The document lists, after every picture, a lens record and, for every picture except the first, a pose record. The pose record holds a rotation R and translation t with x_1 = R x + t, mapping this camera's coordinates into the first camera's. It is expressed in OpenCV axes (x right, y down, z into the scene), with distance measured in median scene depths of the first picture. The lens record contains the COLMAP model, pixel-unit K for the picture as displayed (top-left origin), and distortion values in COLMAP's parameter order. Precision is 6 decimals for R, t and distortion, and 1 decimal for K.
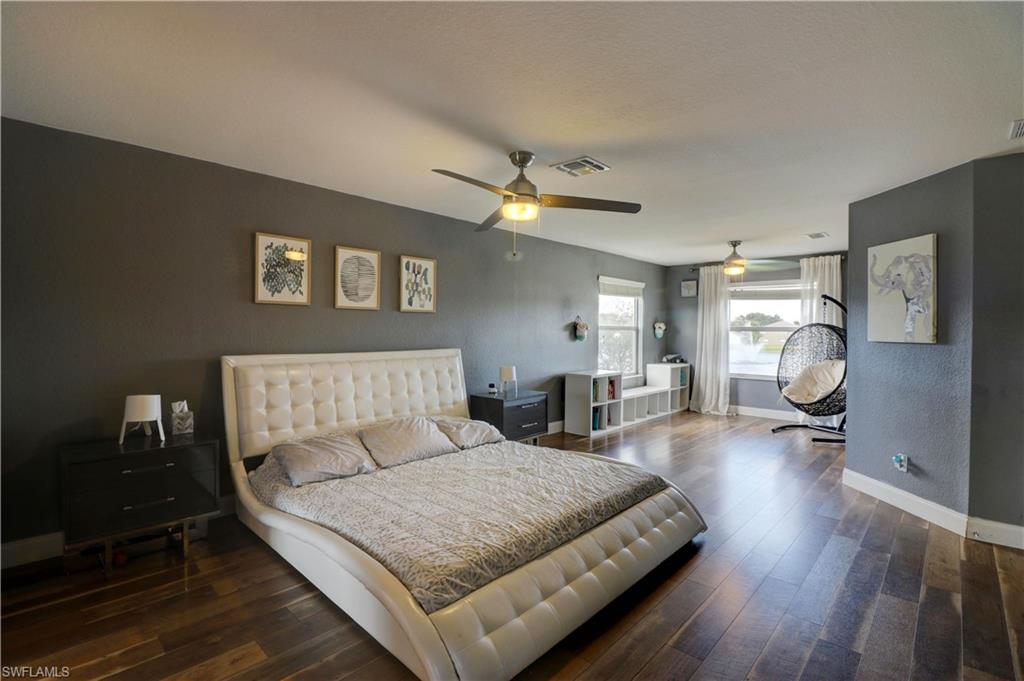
lens RADIAL K [[478.5, 0, 501.6], [0, 478.5, 335.1], [0, 0, 1]] dist [-0.007773, -0.005597]
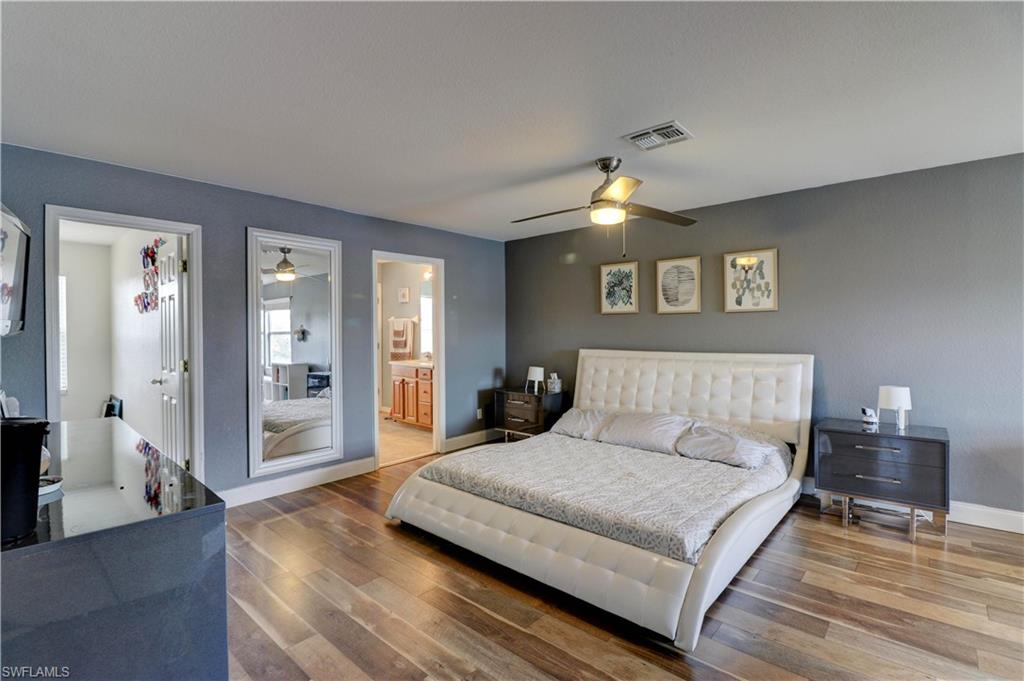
lens RADIAL K [[478.5, 0, 501.0], [0, 478.5, 337.7], [0, 0, 1]] dist [-0.007773, -0.005597]
pose [[0.016766, 0.005953, -0.999842, 0.803864], [-0.005181, 0.999969, 0.005867, -0.001511], [0.999846, 0.005081, 0.016797, 0.572345]]
